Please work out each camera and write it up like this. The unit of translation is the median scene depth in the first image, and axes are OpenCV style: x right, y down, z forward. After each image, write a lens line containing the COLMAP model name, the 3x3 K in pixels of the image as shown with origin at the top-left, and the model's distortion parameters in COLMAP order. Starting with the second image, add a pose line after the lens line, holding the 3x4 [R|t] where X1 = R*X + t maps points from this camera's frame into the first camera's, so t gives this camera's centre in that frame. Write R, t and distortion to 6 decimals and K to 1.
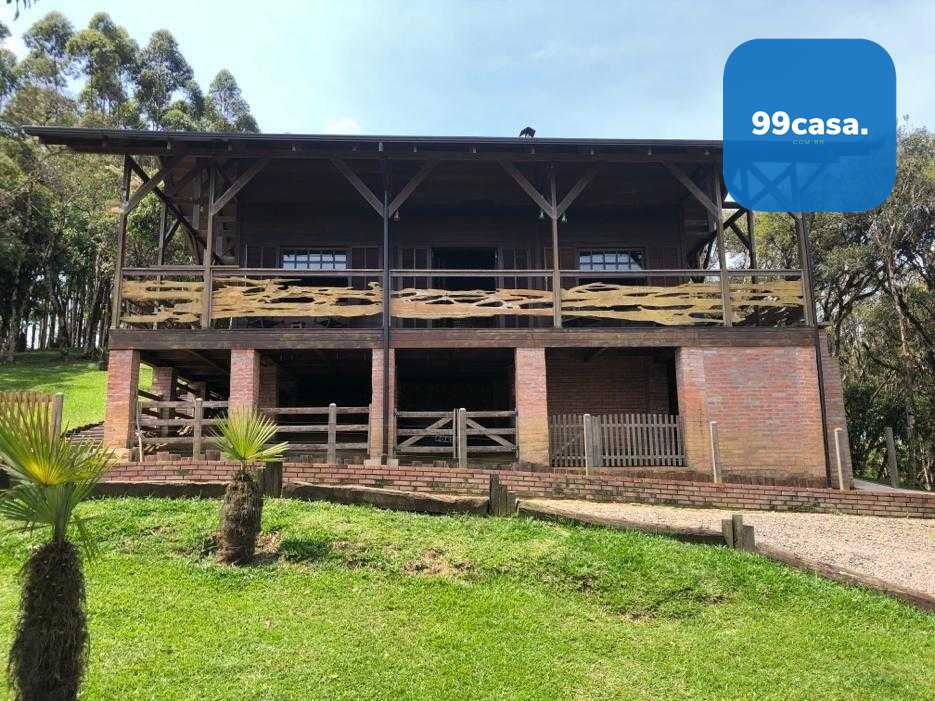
lens RADIAL K [[723.1, 0, 472.0], [0, 723.1, 361.9], [0, 0, 1]] dist [0.052559, -0.047113]
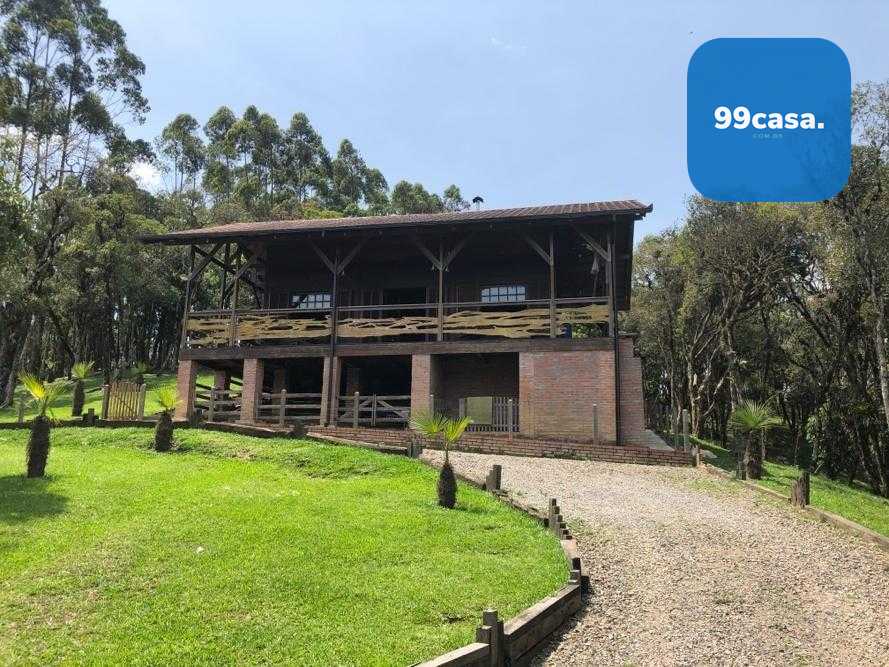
lens RADIAL K [[687.5, 0, 448.8], [0, 687.5, 344.4], [0, 0, 1]] dist [0.052559, -0.047113]
pose [[0.969079, -0.021263, -0.245834, 0.495959], [0.012118, 0.999179, -0.038655, 0.016002], [0.246454, 0.034481, 0.968541, -0.404649]]
